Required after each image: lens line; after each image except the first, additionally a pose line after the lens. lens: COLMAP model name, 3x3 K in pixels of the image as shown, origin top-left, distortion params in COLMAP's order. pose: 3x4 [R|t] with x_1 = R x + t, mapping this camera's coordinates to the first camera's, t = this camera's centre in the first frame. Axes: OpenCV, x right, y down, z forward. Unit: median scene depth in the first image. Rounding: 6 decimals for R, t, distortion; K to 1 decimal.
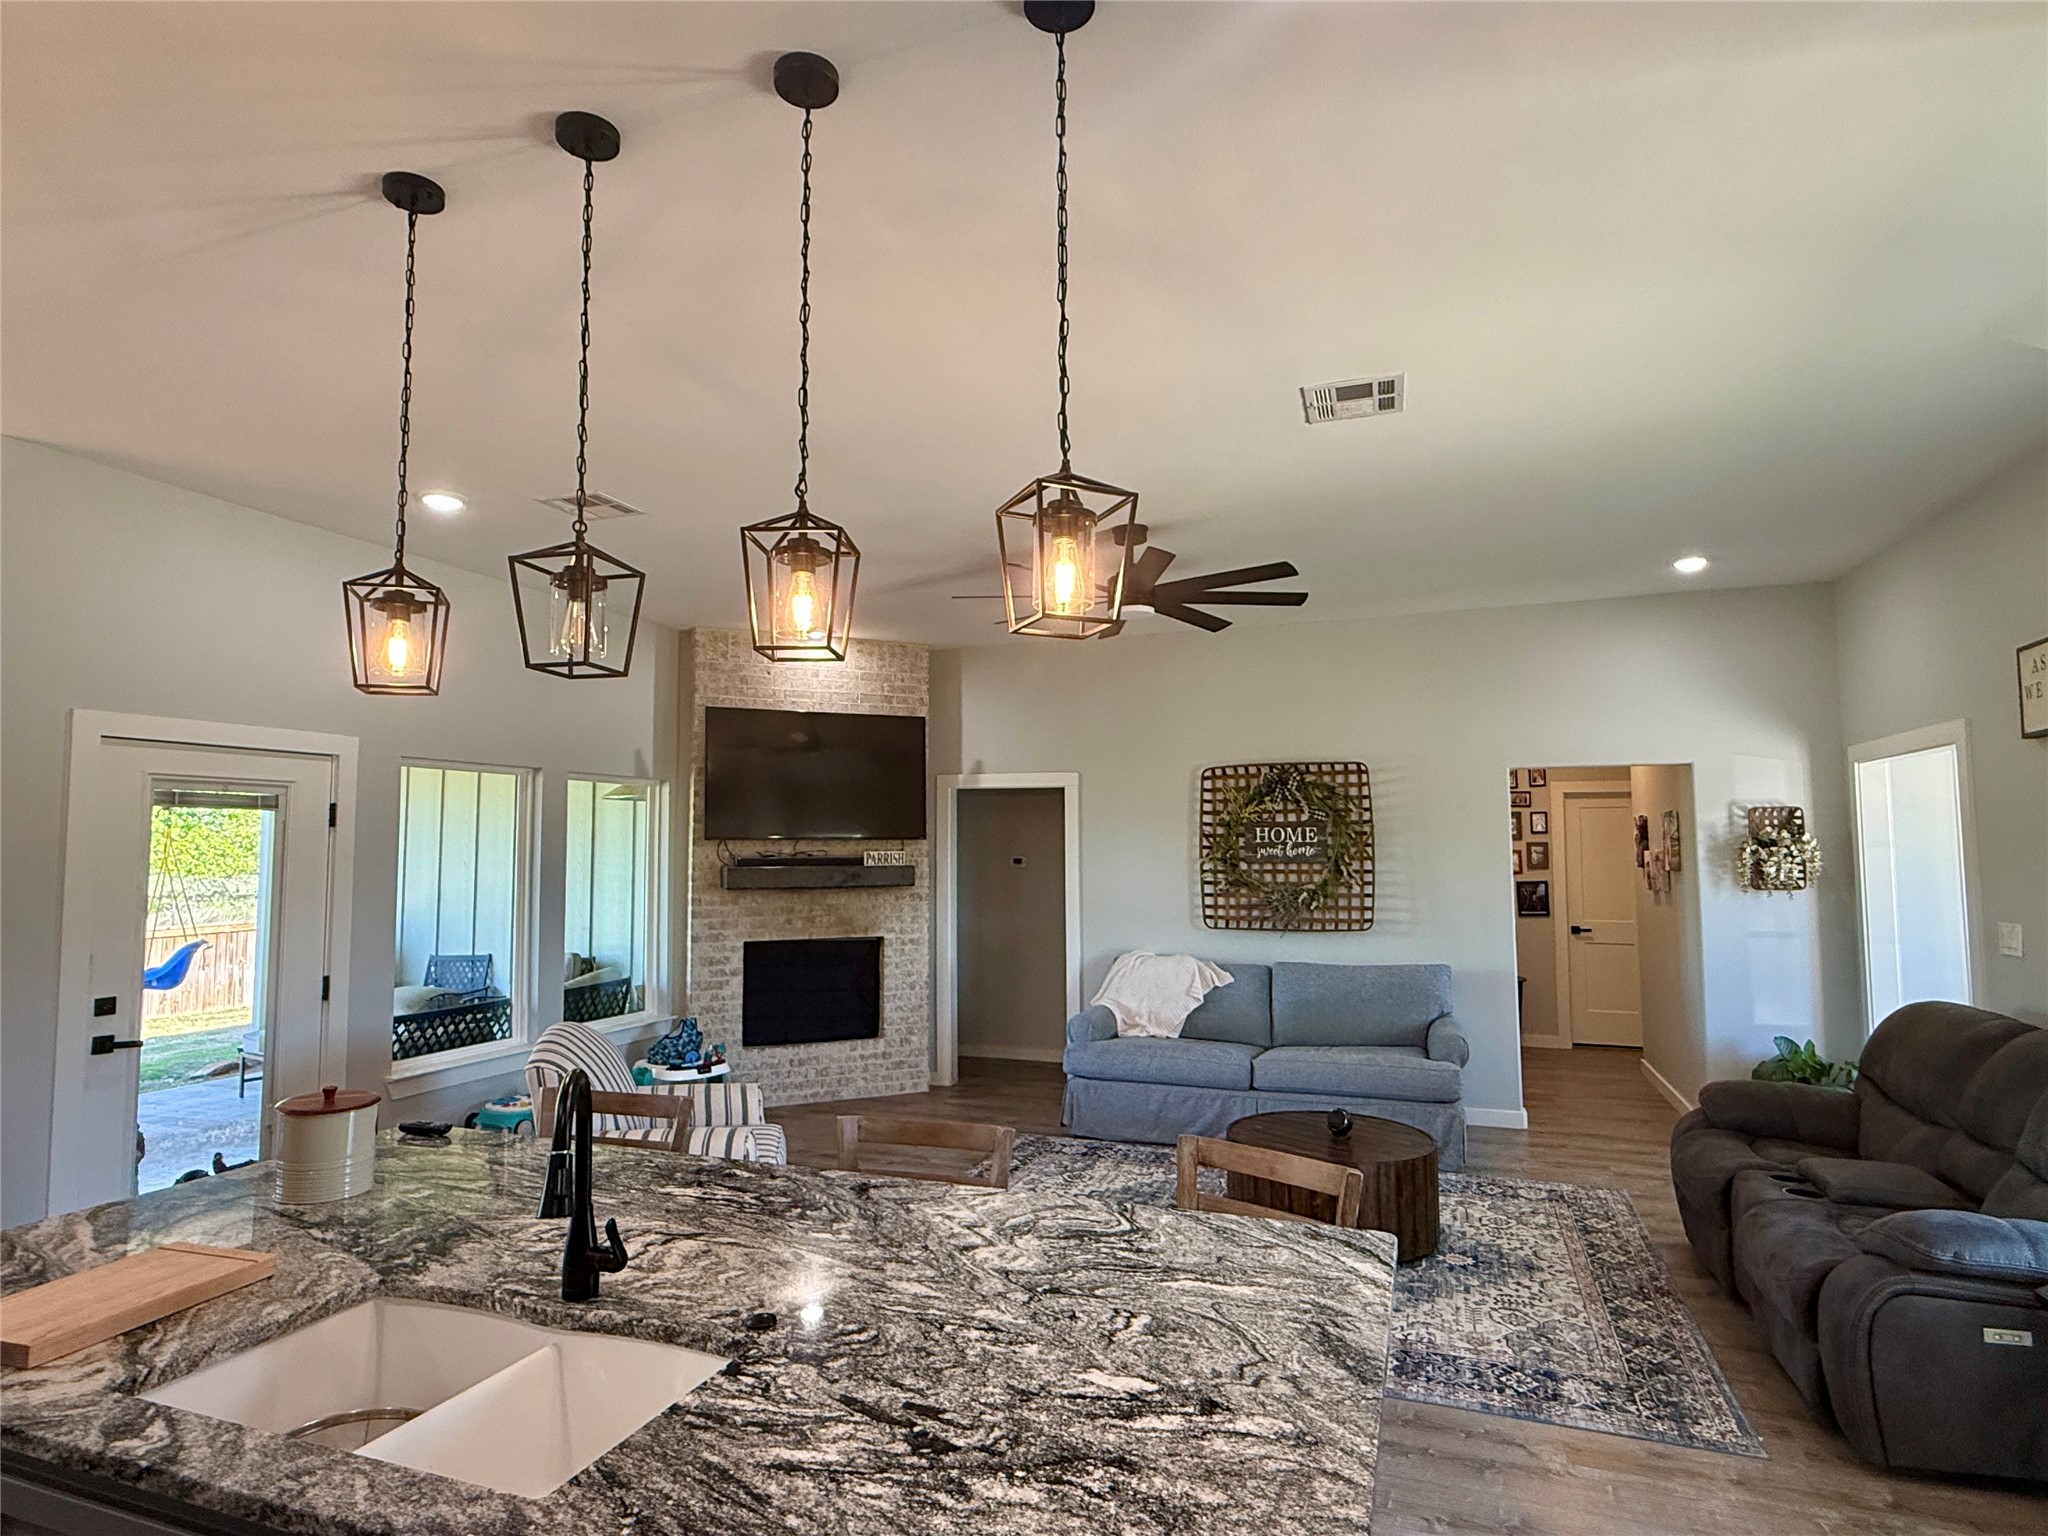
lens RADIAL K [[1082.1, 0, 1023.5], [0, 1082.1, 775.1], [0, 0, 1]] dist [0.000066, -0.000022]
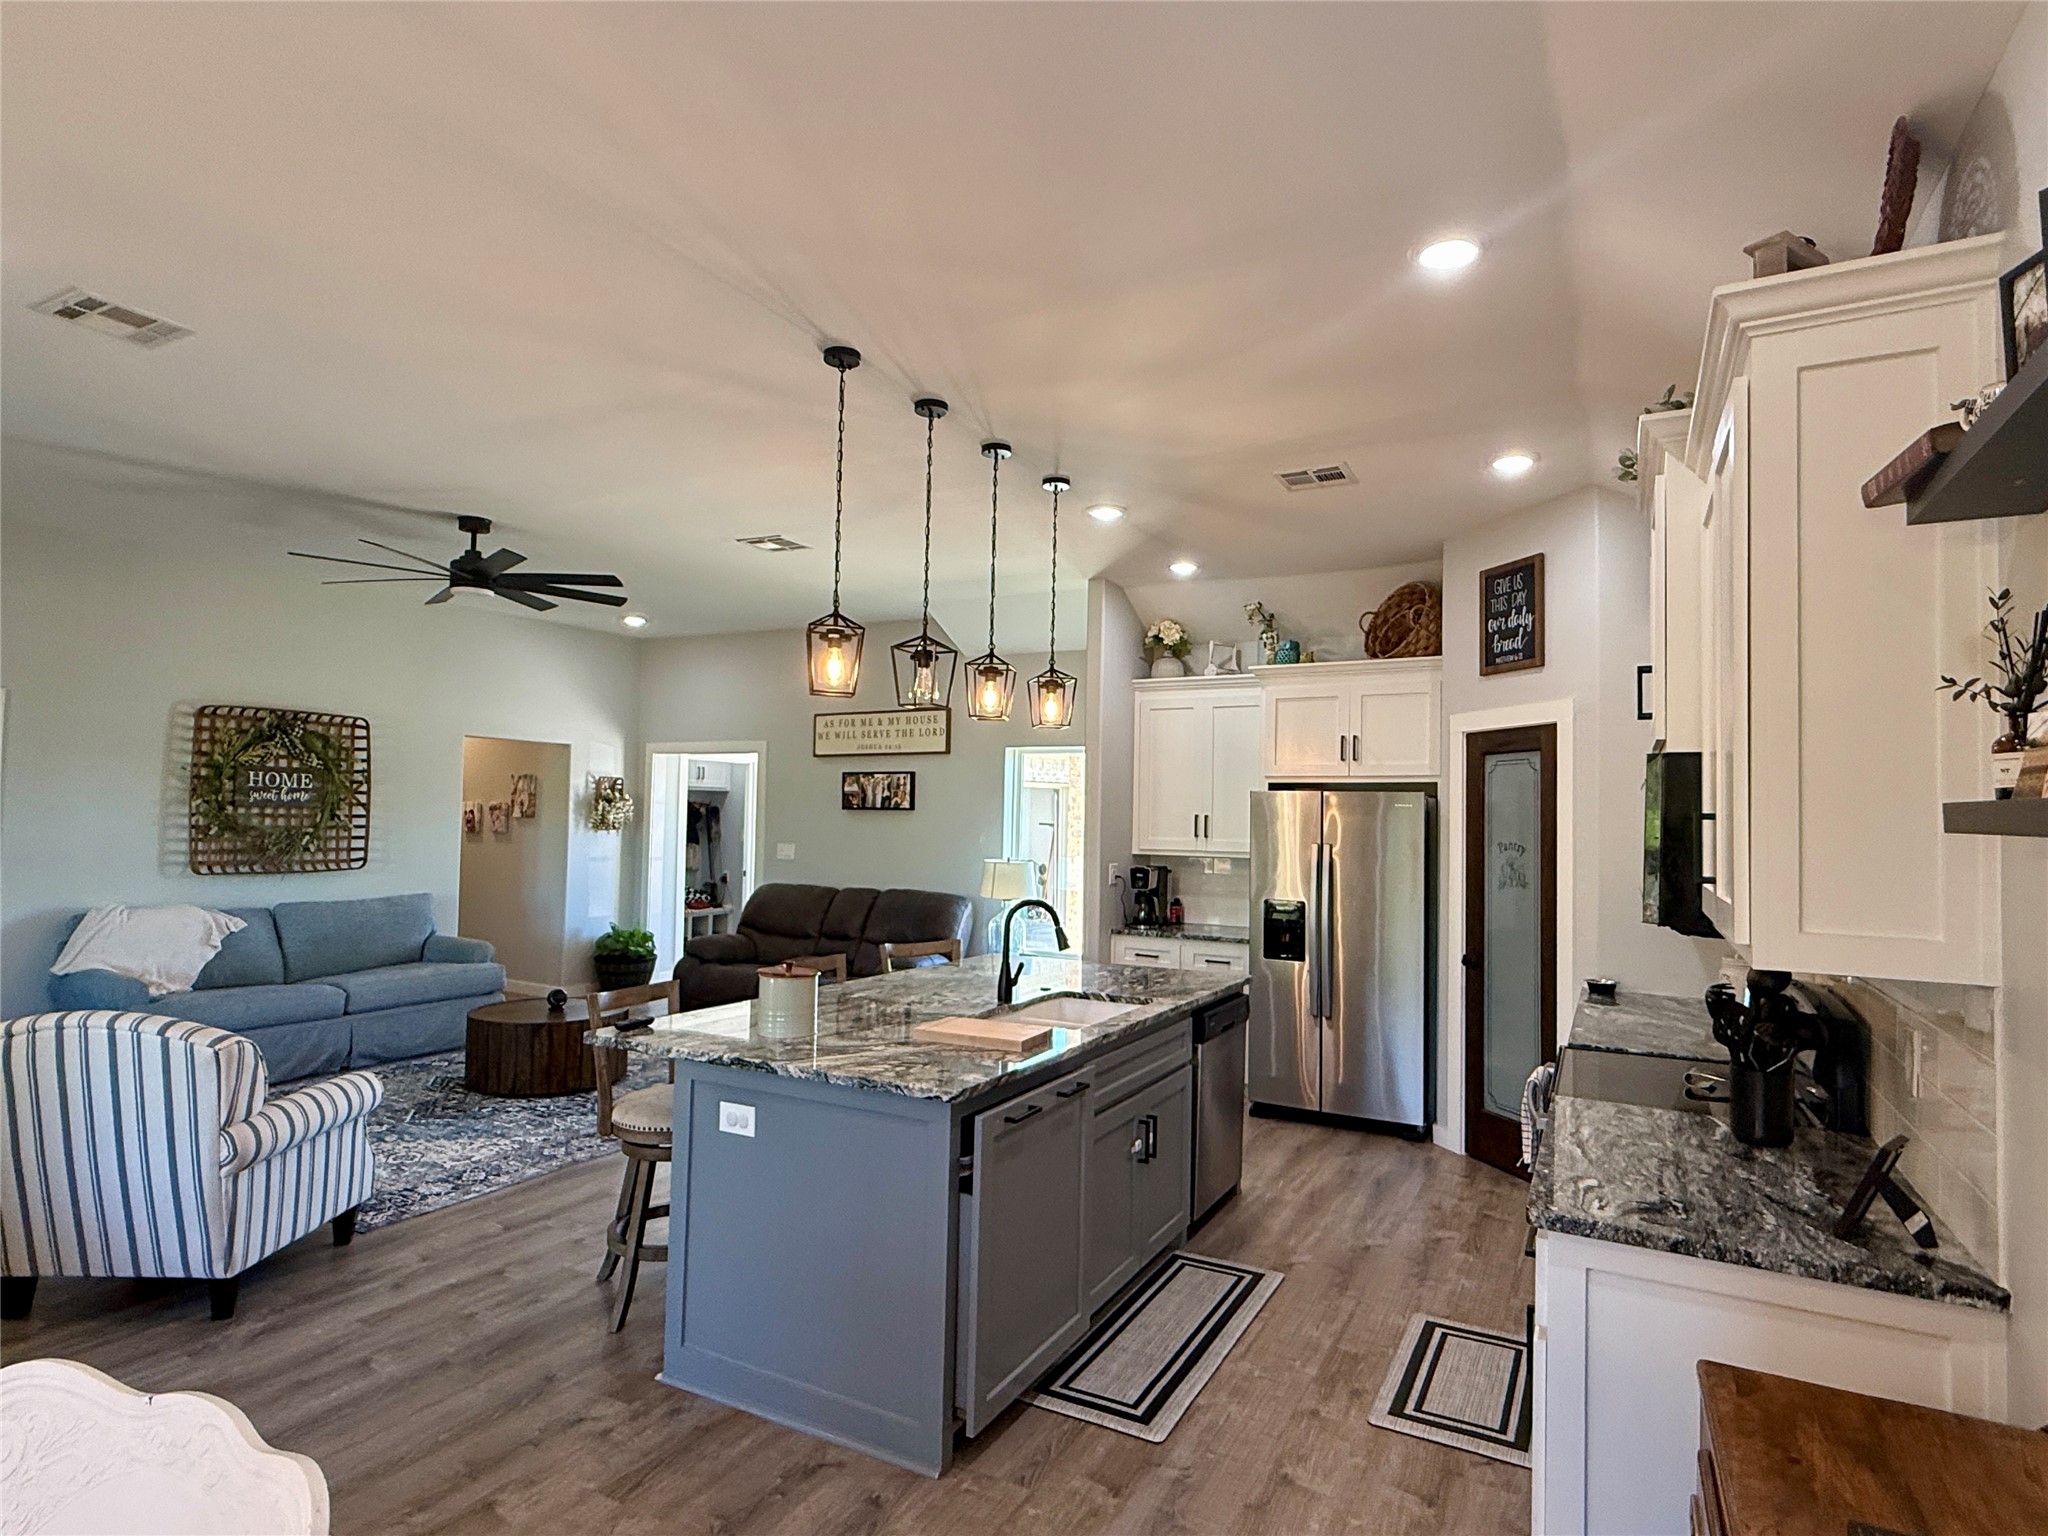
lens RADIAL K [[1084.9, 0, 1024.9], [0, 1084.9, 766.1], [0, 0, 1]] dist [0.000952, 0.000238]
pose [[0.137589, 0.051734, 0.989137, -0.693692], [-0.095375, 0.994687, -0.038757, 0.015190], [-0.985887, -0.089007, 0.141793, 0.165019]]
